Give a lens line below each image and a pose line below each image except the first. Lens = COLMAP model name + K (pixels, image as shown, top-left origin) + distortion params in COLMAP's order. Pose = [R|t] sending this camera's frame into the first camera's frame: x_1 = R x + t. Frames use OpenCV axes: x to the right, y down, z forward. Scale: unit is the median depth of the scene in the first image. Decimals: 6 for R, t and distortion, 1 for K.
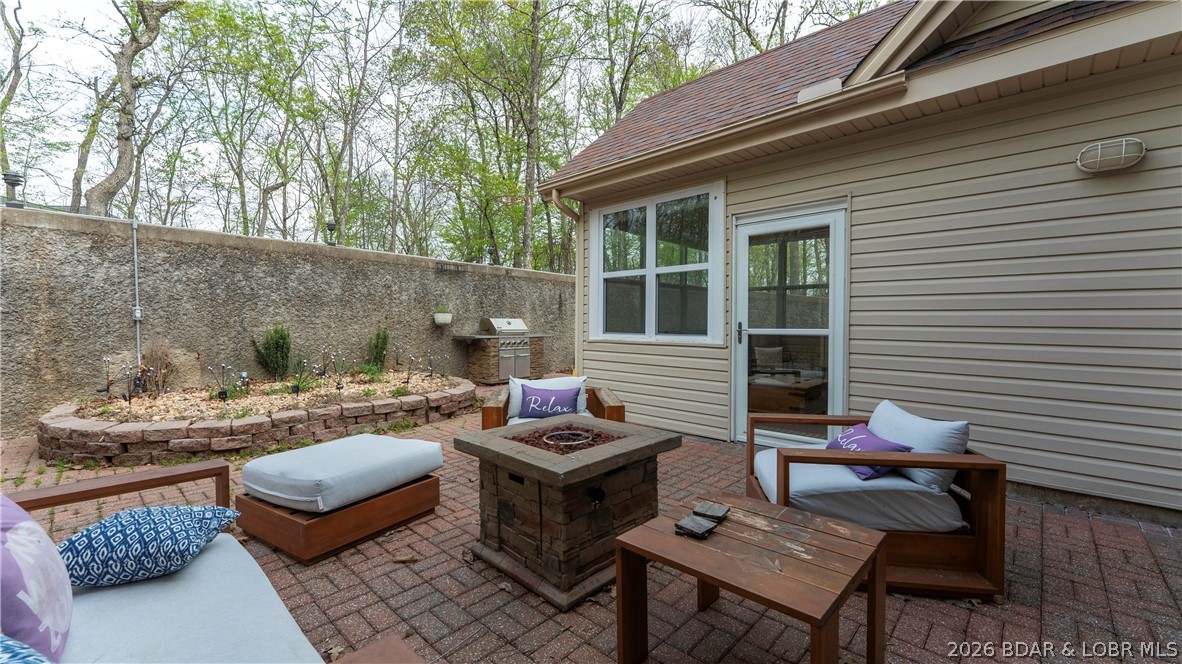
lens RADIAL K [[480.9, 0, 590.2], [0, 480.9, 325.0], [0, 0, 1]] dist [0.007749, -0.003579]
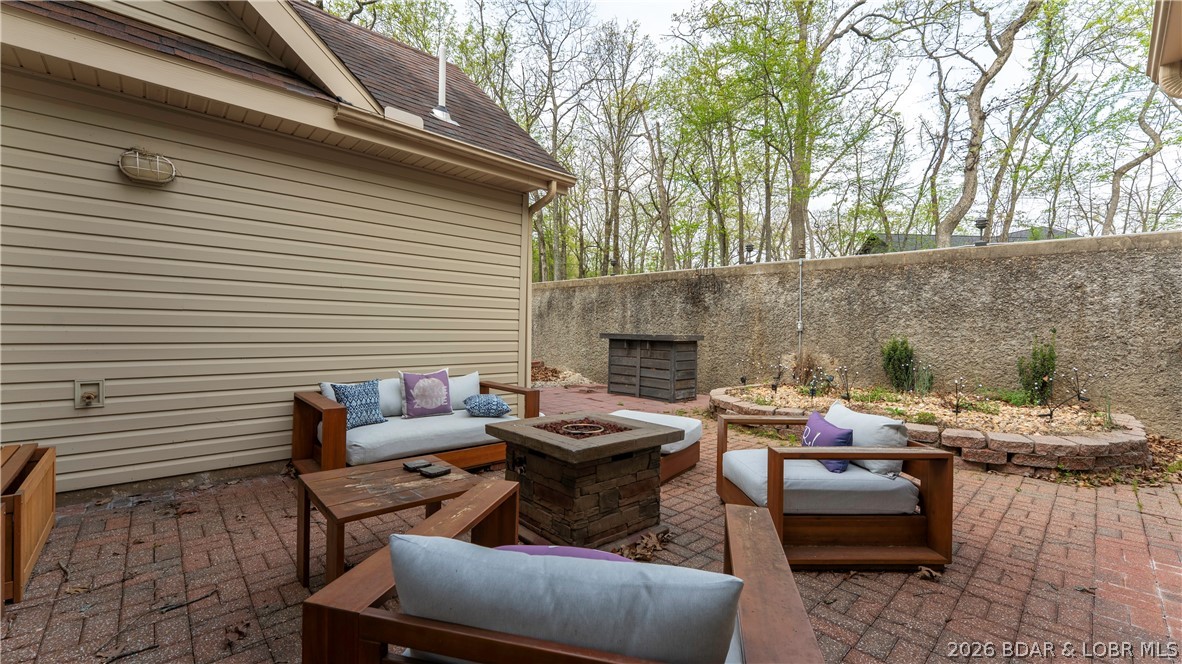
lens RADIAL K [[480.9, 0, 584.1], [0, 480.9, 332.4], [0, 0, 1]] dist [0.007749, -0.003579]
pose [[-0.052423, 0.005268, -0.998611, 0.402528], [-0.024543, 0.999677, 0.006562, 0.000058], [0.998323, 0.024853, -0.052277, 0.395680]]
